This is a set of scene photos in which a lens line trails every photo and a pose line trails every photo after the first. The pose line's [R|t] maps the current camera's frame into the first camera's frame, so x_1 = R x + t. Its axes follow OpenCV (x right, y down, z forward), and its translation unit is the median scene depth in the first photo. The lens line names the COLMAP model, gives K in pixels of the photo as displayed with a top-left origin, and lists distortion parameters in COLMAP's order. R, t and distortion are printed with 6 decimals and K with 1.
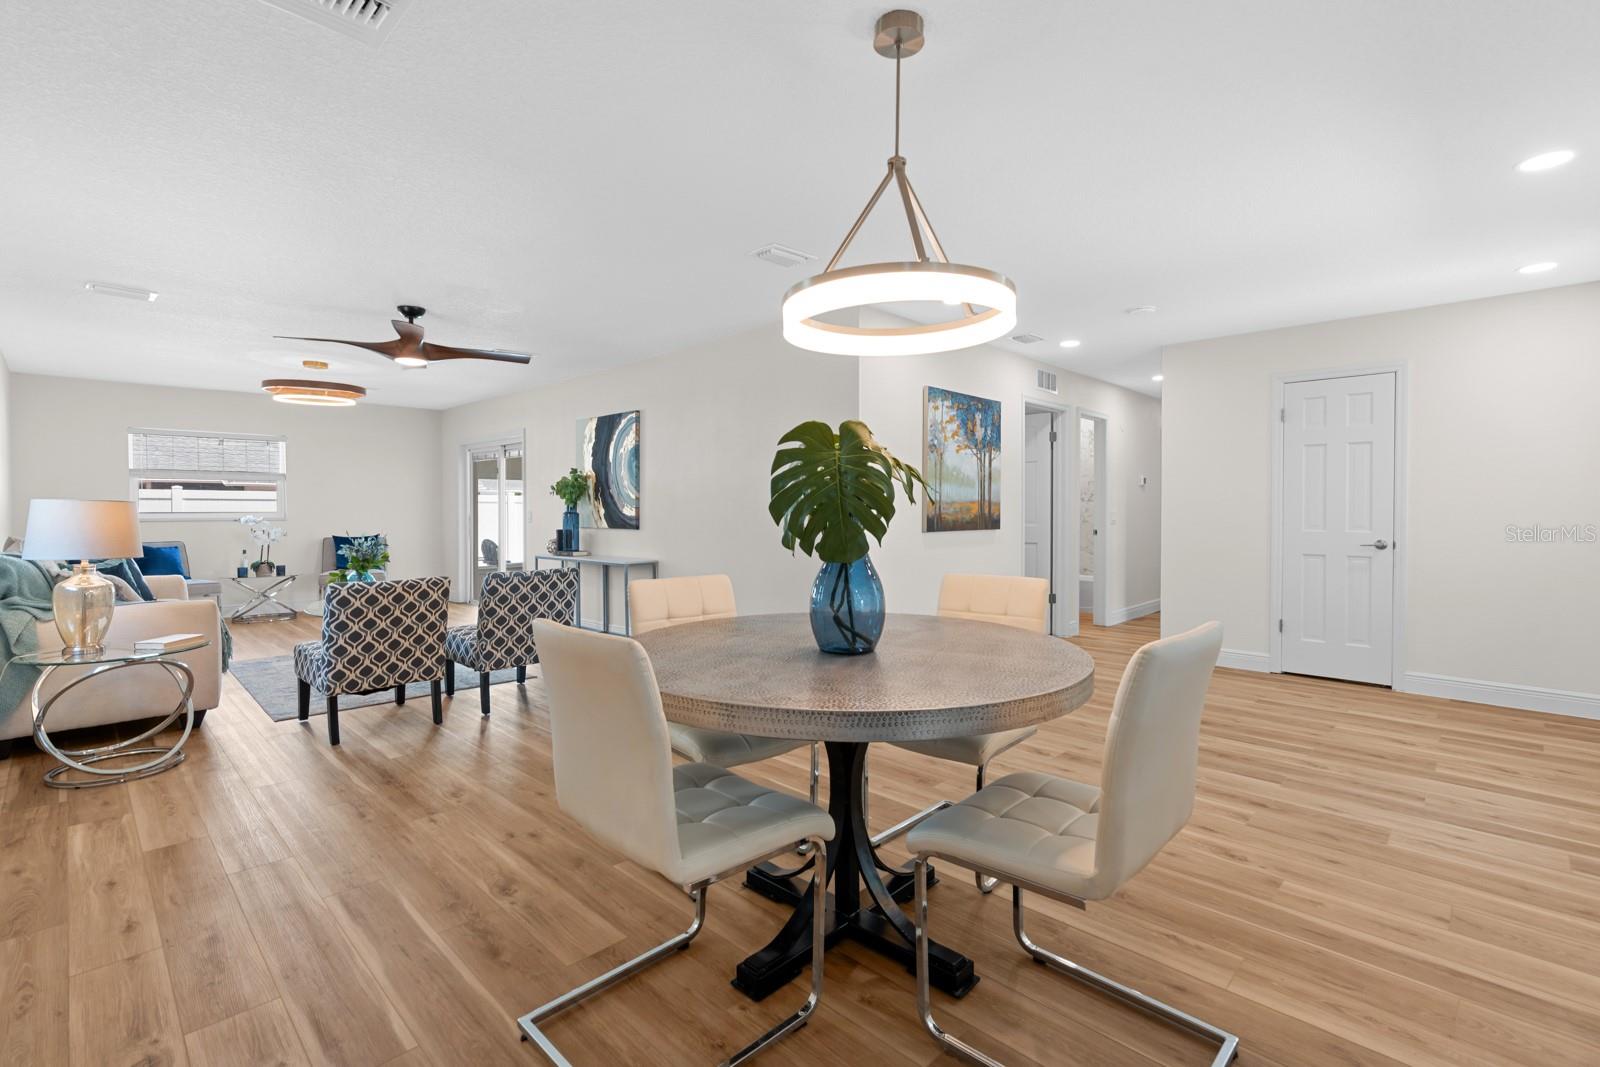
lens RADIAL K [[717.2, 0, 802.0], [0, 717.2, 518.8], [0, 0, 1]] dist [-0.003856, 0.000030]
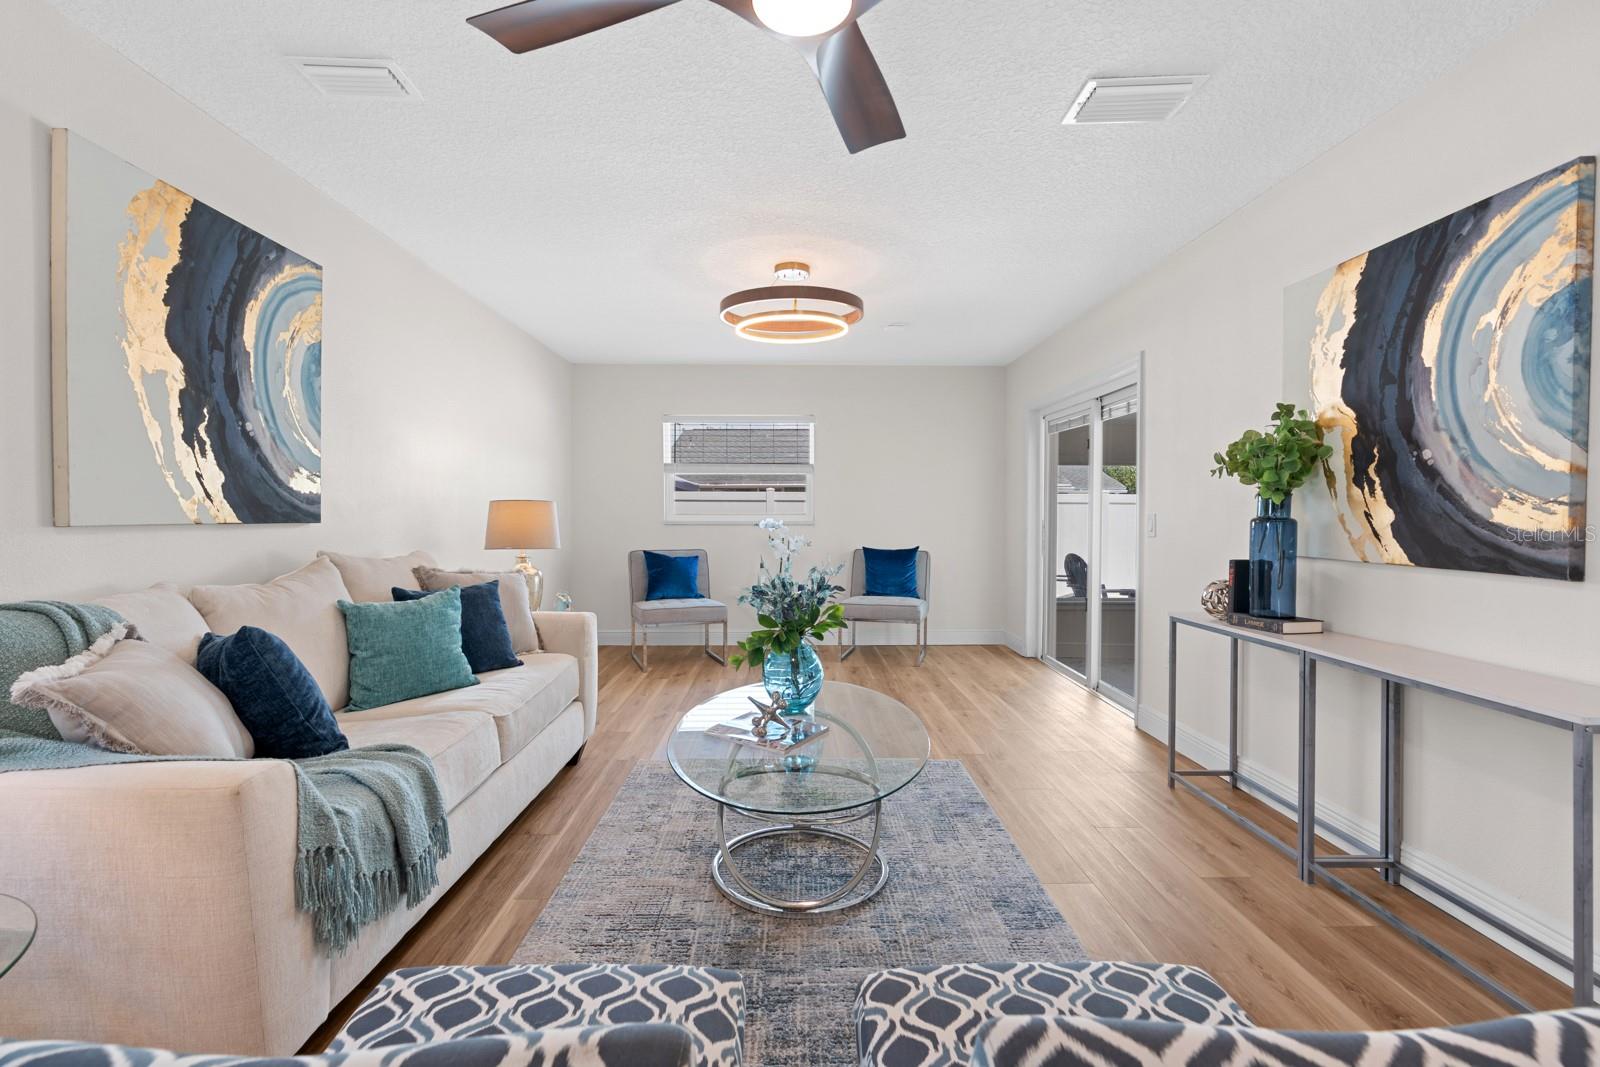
lens RADIAL K [[721.9, 0, 806.1], [0, 721.9, 524.3], [0, 0, 1]] dist [-0.000011, 0.000600]
pose [[0.716192, 0.013503, -0.697773, -0.281960], [-0.011031, 0.999907, 0.008027, -0.007167], [0.697816, 0.001948, 0.716274, 0.661840]]
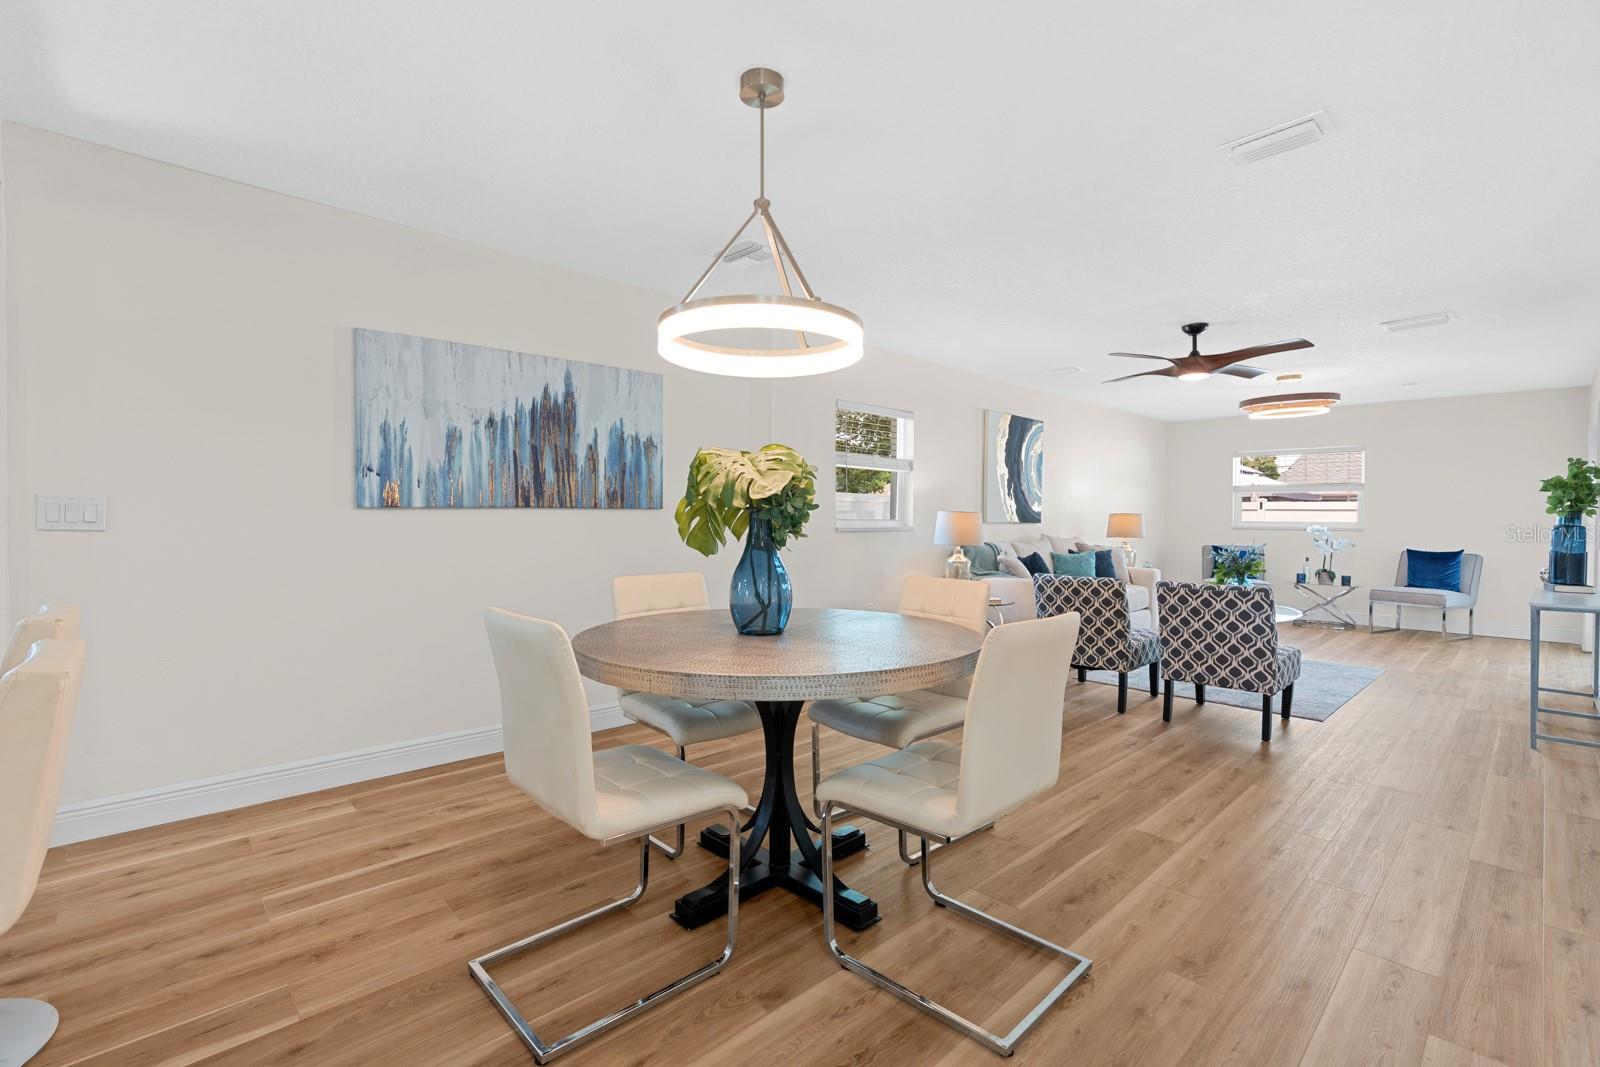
lens RADIAL K [[725.7, 0, 795.9], [0, 725.7, 527.9], [0, 0, 1]] dist [-0.003083, 0.000127]
pose [[-0.036193, 0.015243, -0.999229, 0.447075], [-0.020000, 0.999672, 0.015974, -0.003396], [0.999145, 0.020562, -0.035877, 0.389028]]
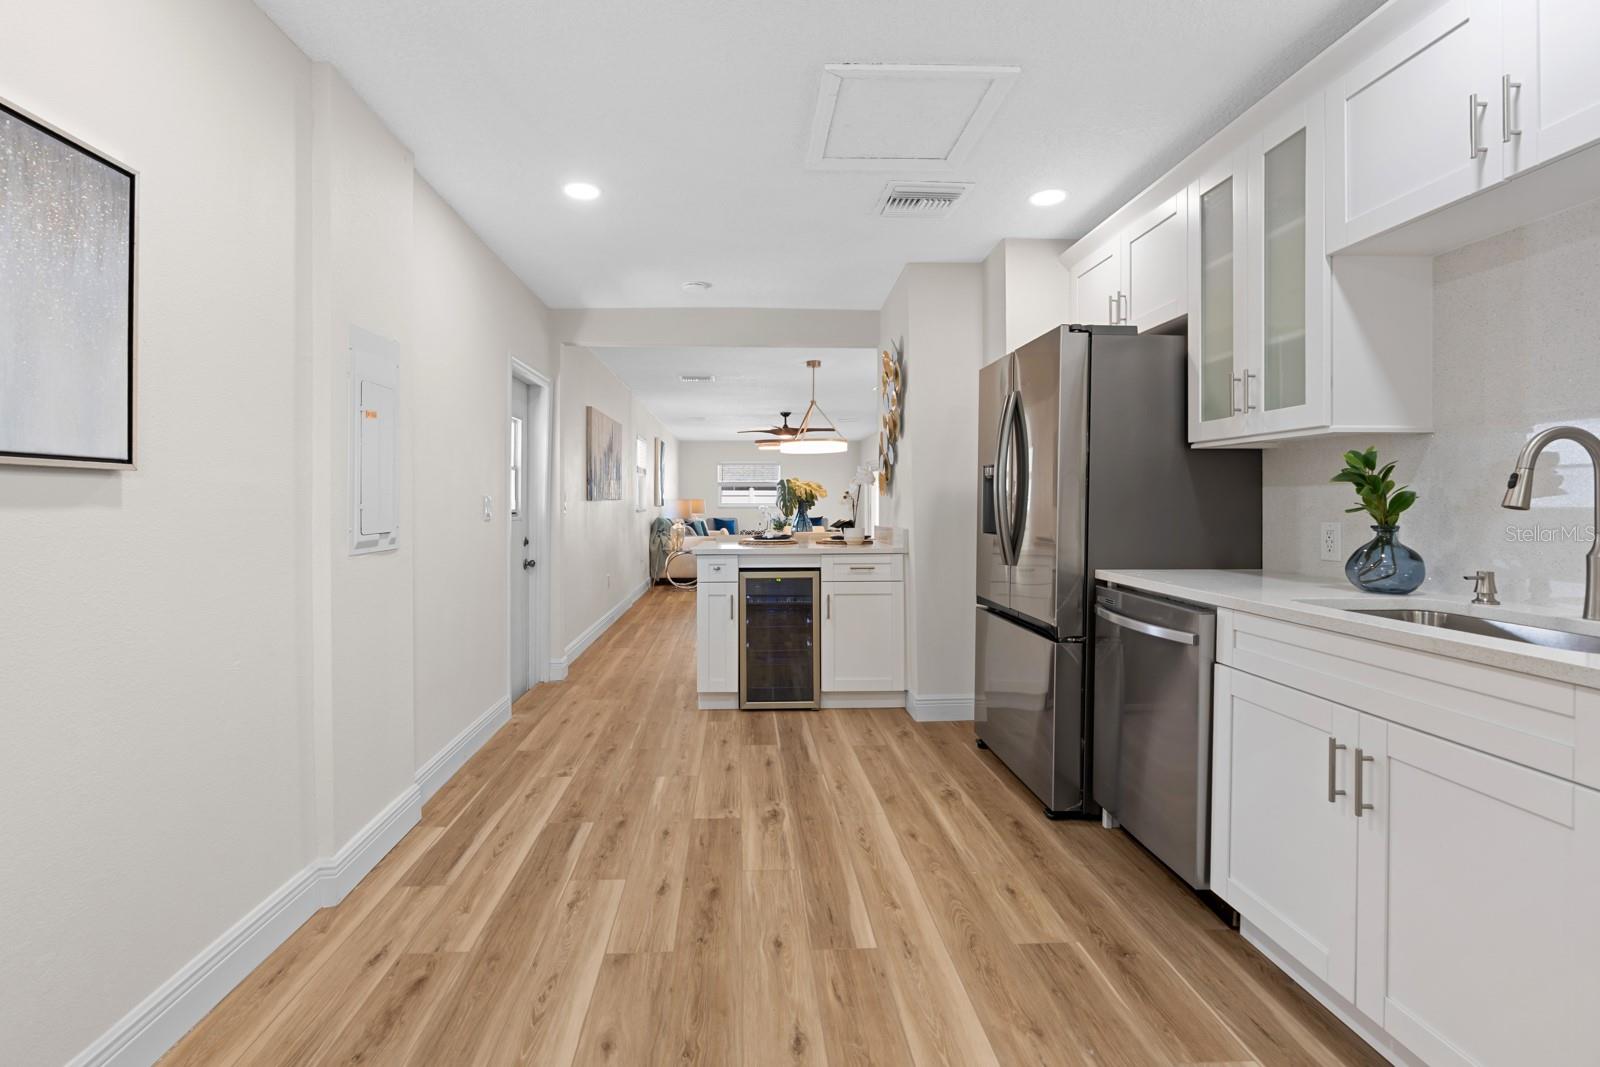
lens RADIAL K [[720.6, 0, 788.6], [0, 720.6, 526.1], [0, 0, 1]] dist [-0.009234, 0.004757]
pose [[0.743881, 0.021191, -0.667977, 0.818450], [-0.003950, 0.999619, 0.027313, -0.000909], [0.668301, -0.017679, 0.743681, -0.567890]]
